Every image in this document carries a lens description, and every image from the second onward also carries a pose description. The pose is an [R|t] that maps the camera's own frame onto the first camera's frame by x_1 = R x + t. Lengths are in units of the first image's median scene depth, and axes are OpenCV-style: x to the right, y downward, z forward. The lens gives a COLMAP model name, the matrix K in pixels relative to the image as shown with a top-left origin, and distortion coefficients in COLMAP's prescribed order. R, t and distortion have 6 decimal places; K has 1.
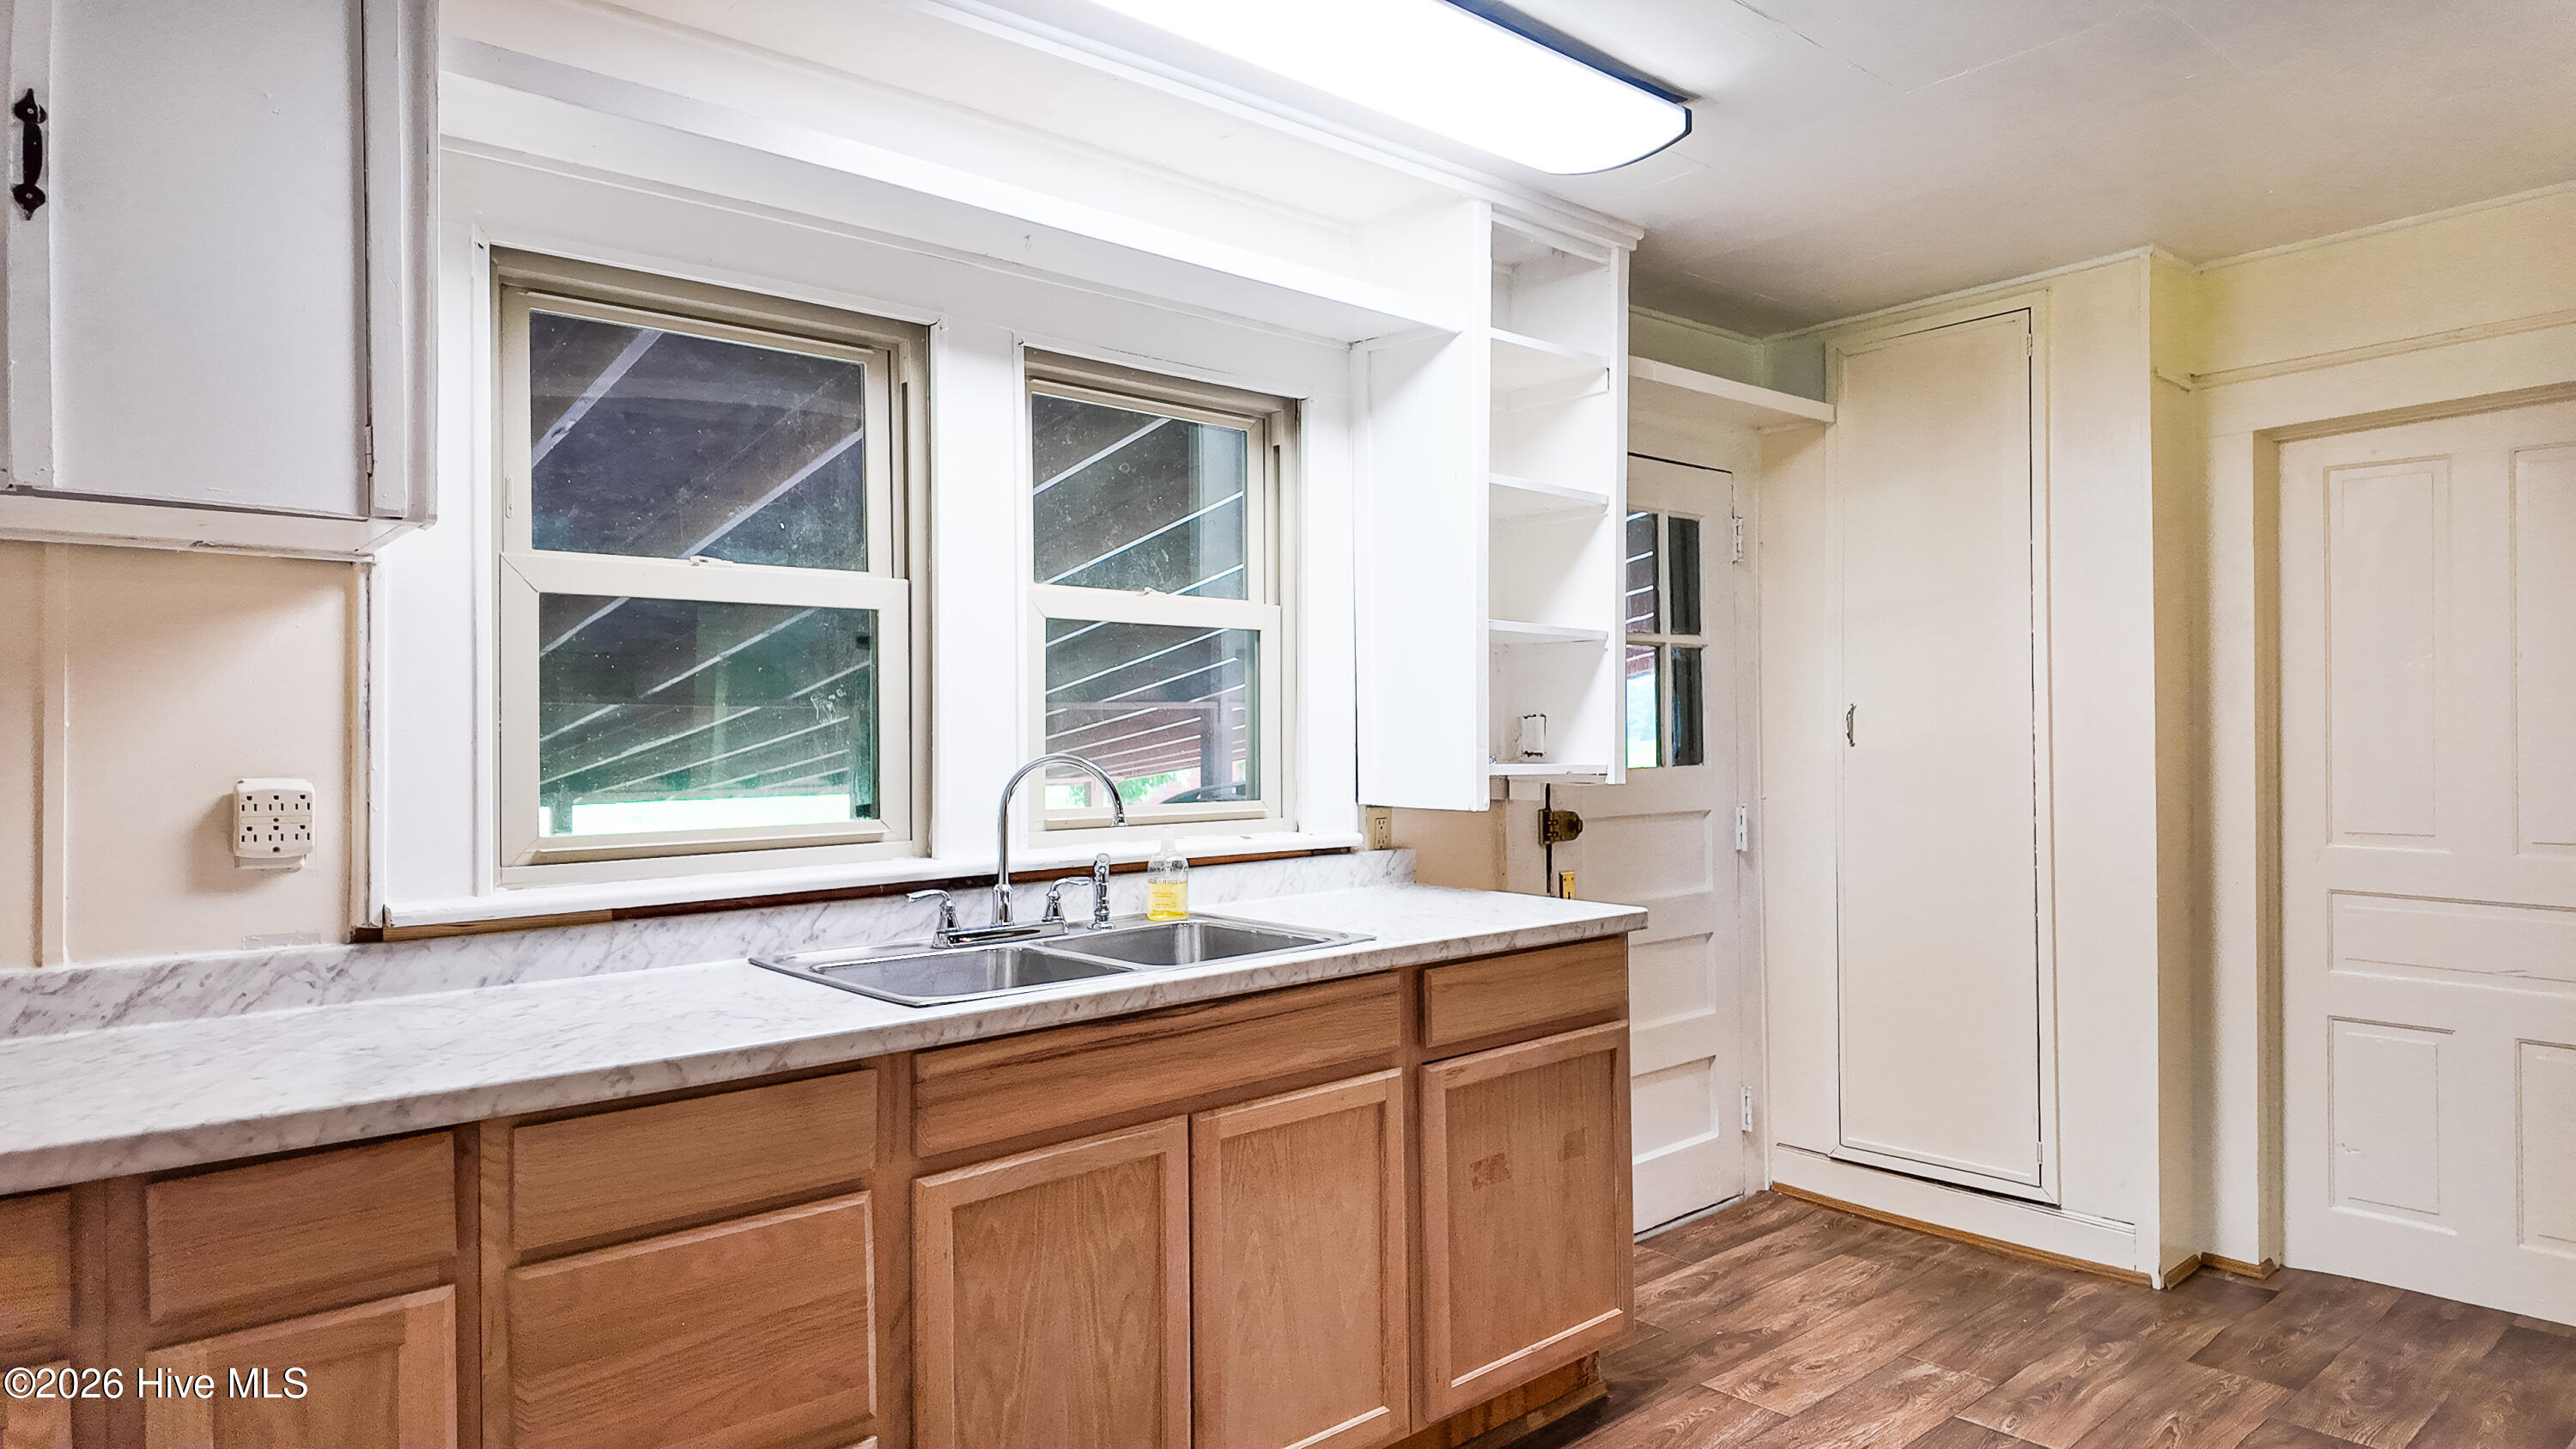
lens RADIAL K [[1499.0, 0, 1346.6], [0, 1499.0, 731.0], [0, 0, 1]] dist [0.062786, -0.076679]
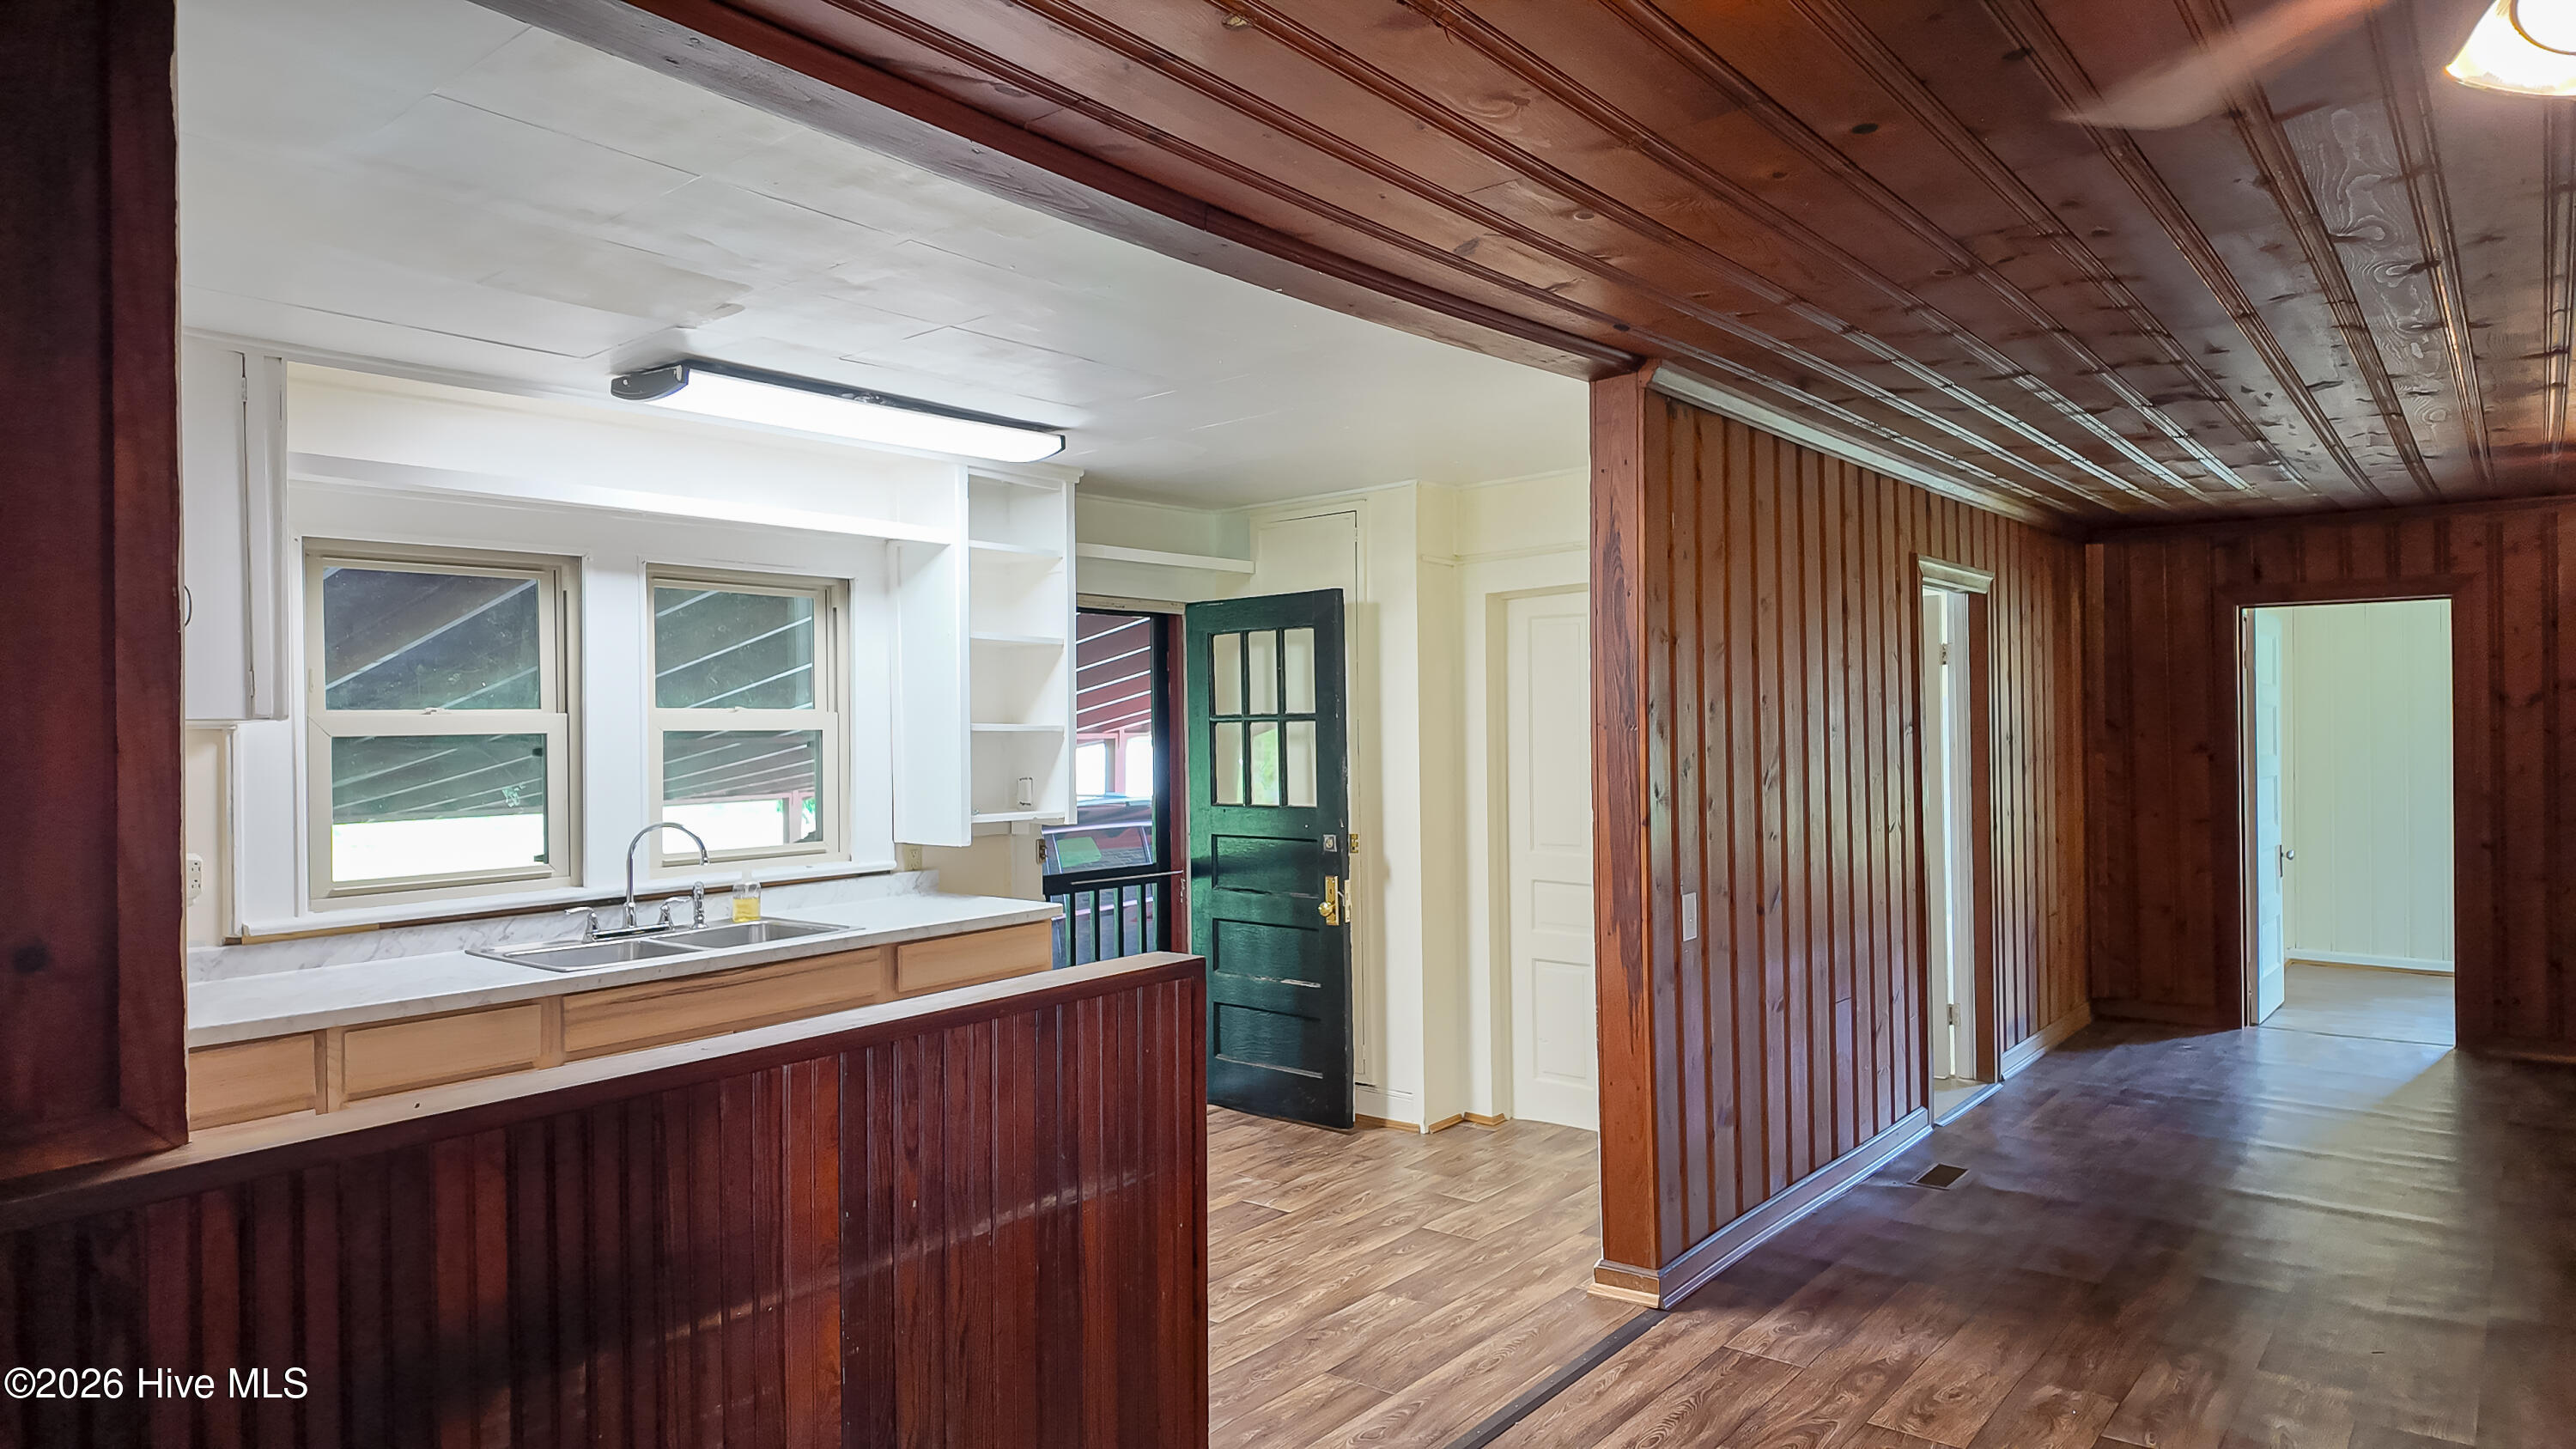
lens RADIAL K [[1499.0, 0, 1346.6], [0, 1499.0, 731.0], [0, 0, 1]] dist [0.062786, -0.076679]
pose [[0.986867, -0.007667, 0.161354, 0.265410], [0.007476, 0.999970, 0.001790, -0.078687], [-0.161363, -0.000560, 0.986895, -0.723097]]
